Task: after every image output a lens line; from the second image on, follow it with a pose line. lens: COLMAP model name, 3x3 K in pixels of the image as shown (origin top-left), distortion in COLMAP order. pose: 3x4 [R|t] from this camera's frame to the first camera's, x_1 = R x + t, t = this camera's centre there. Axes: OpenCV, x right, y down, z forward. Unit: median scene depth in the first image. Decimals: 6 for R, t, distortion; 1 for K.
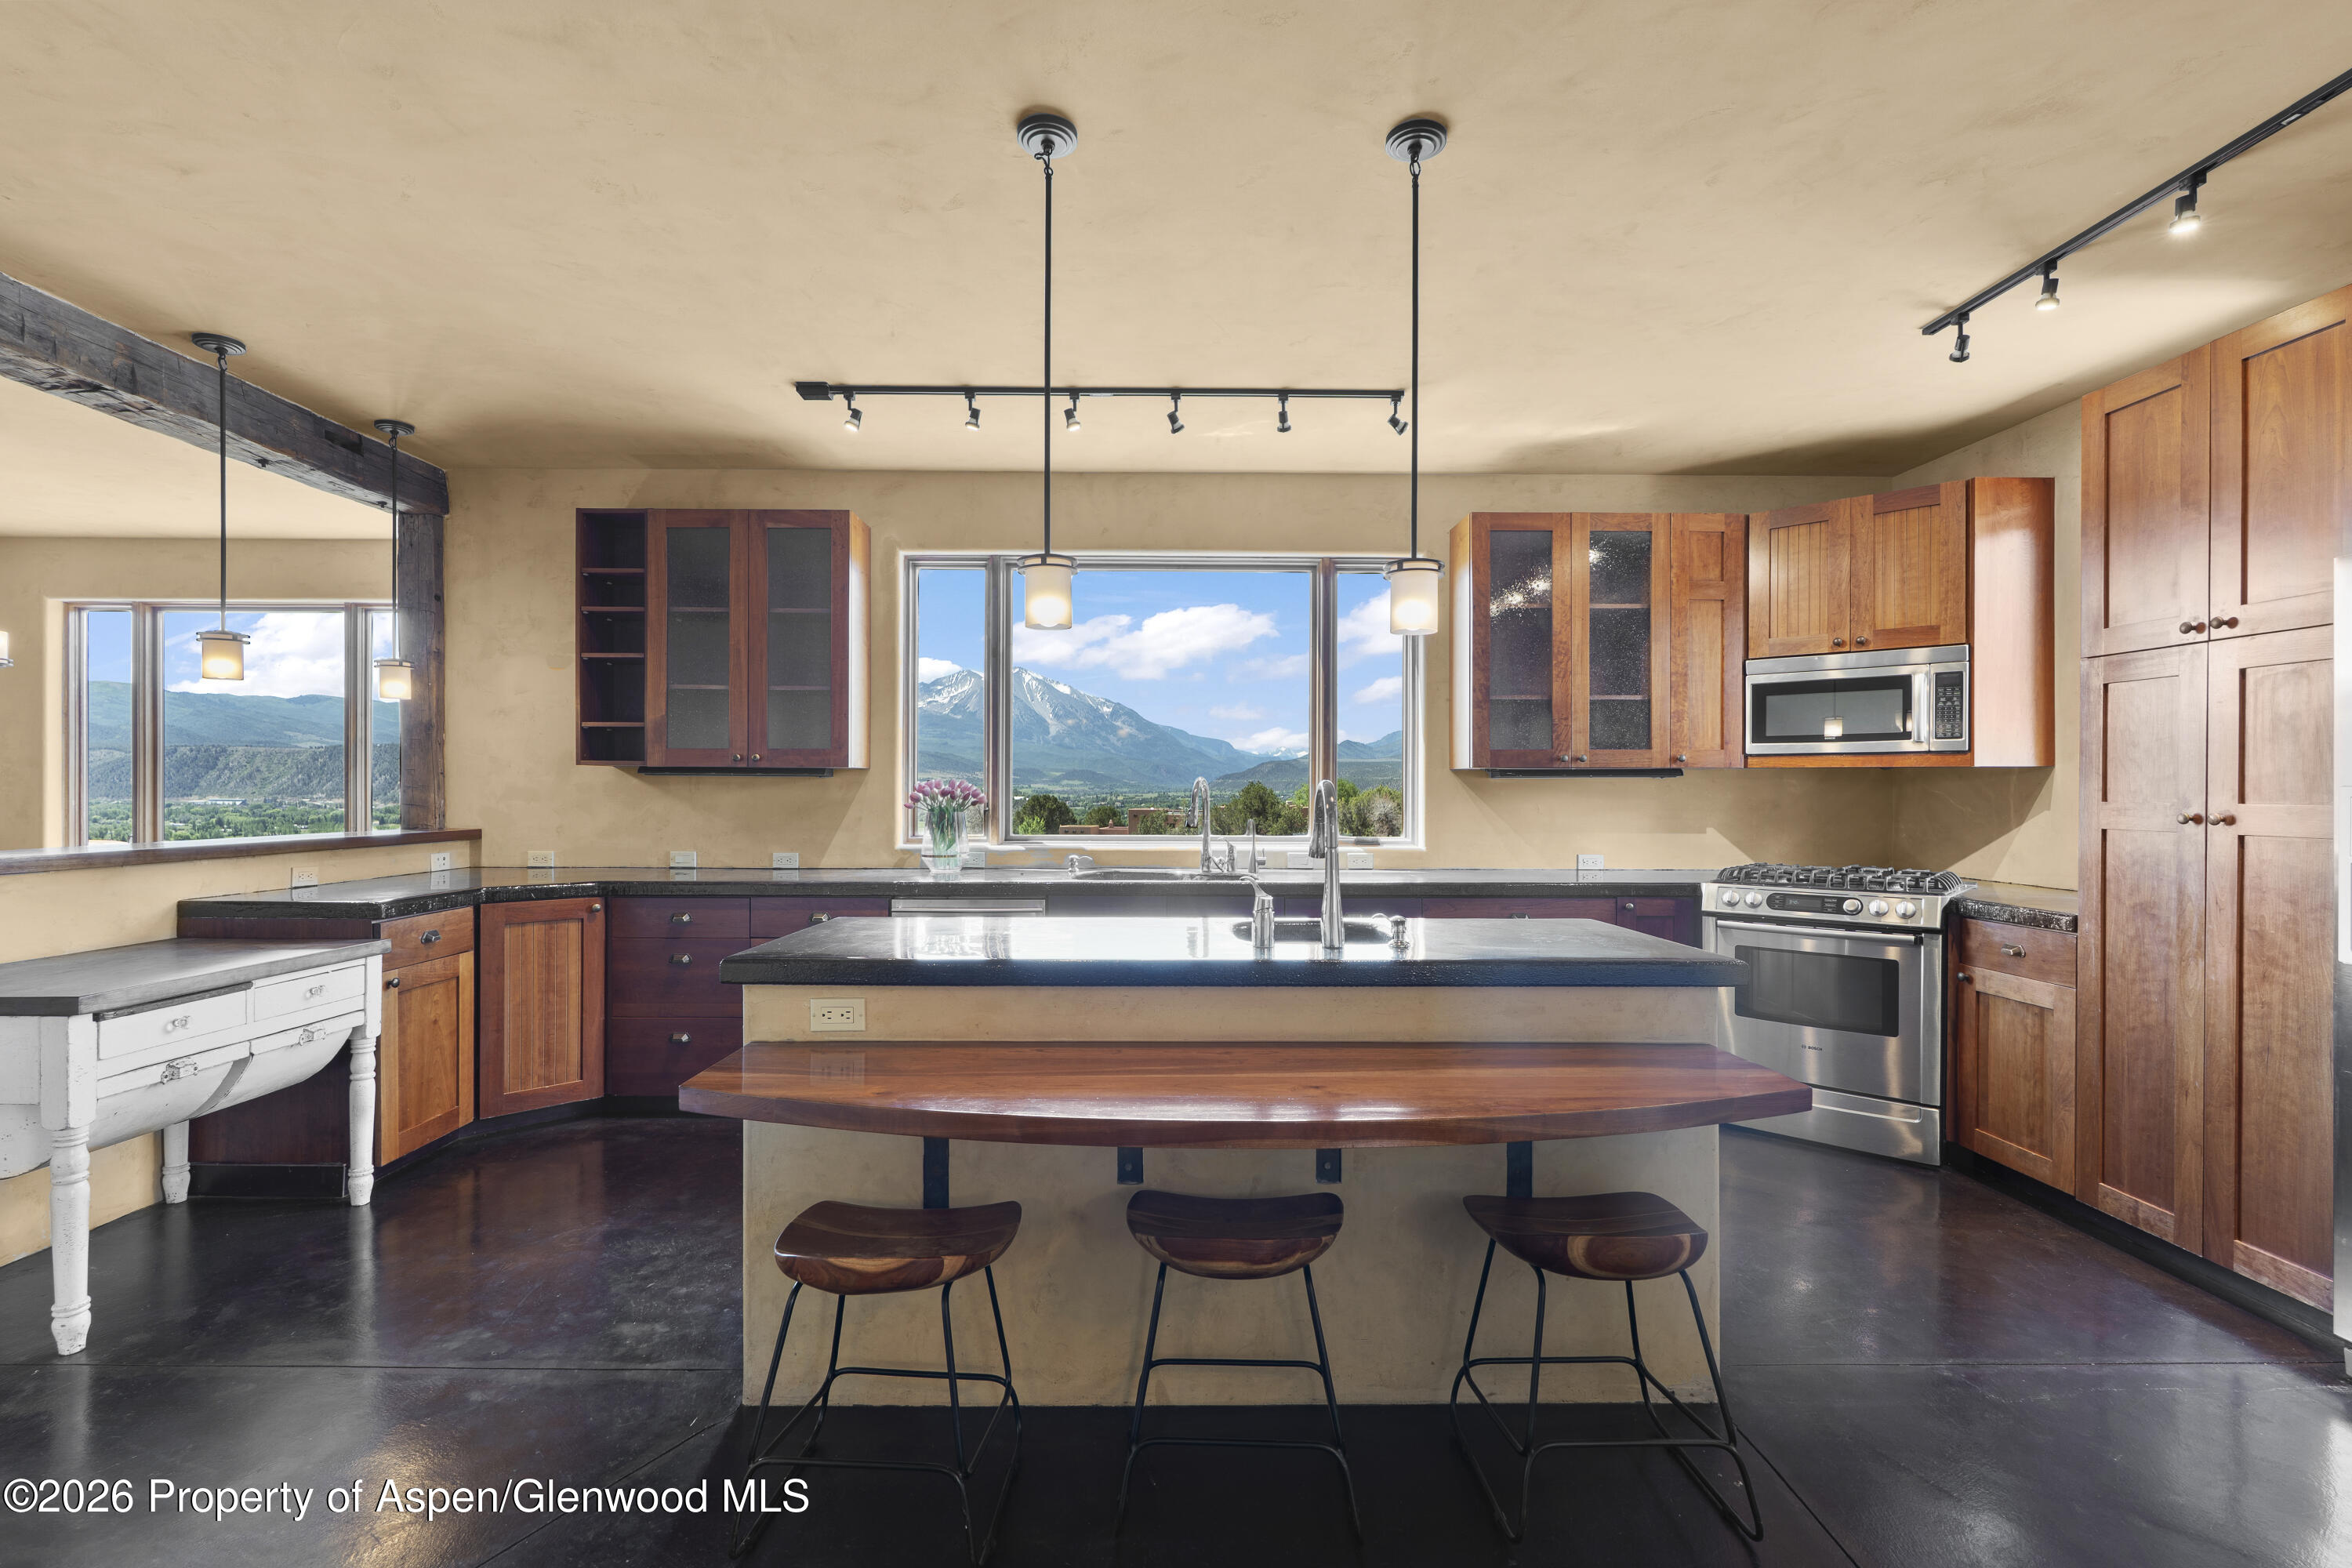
lens RADIAL K [[1085.9, 0, 1169.0], [0, 1085.9, 793.1], [0, 0, 1]] dist [0.005298, 0.002662]
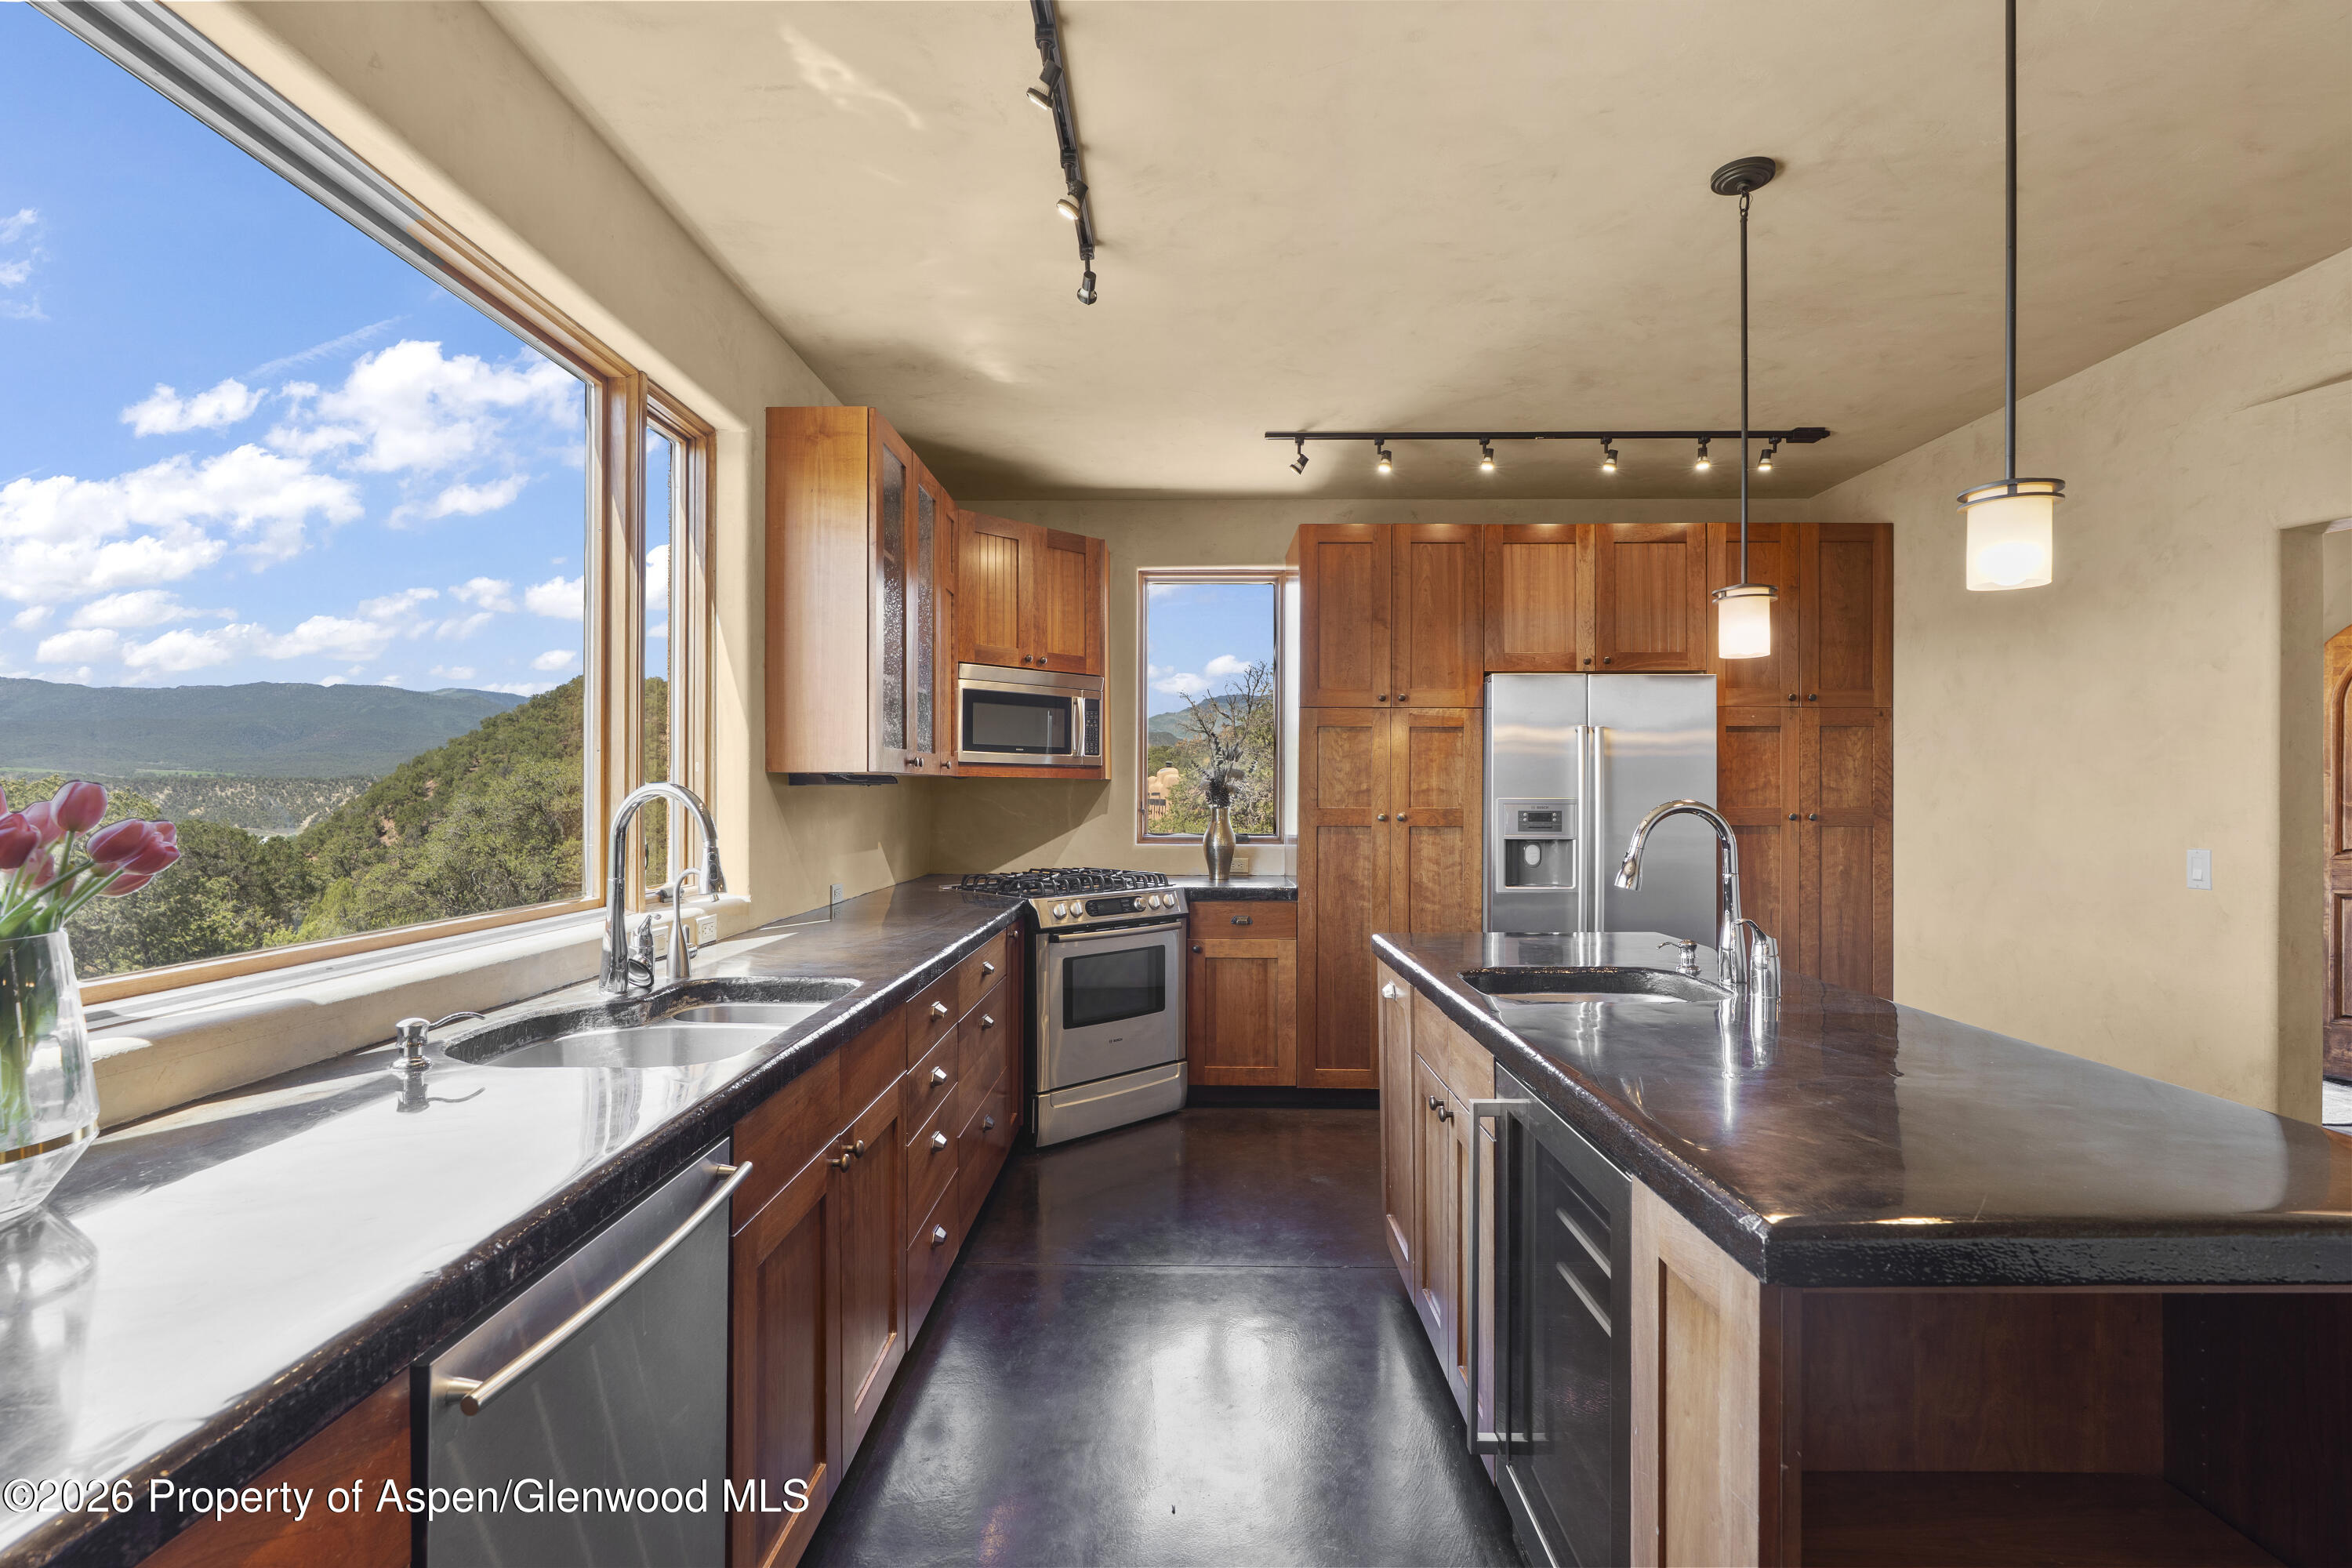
lens RADIAL K [[1129.5, 0, 1190.7], [0, 1129.5, 796.5], [0, 0, 1]] dist [0.006962, 0.000065]
pose [[0.019080, -0.005042, 0.999805, -0.496598], [0.003061, 0.999983, 0.004984, -0.011114], [-0.999813, 0.002965, 0.019095, 0.862182]]
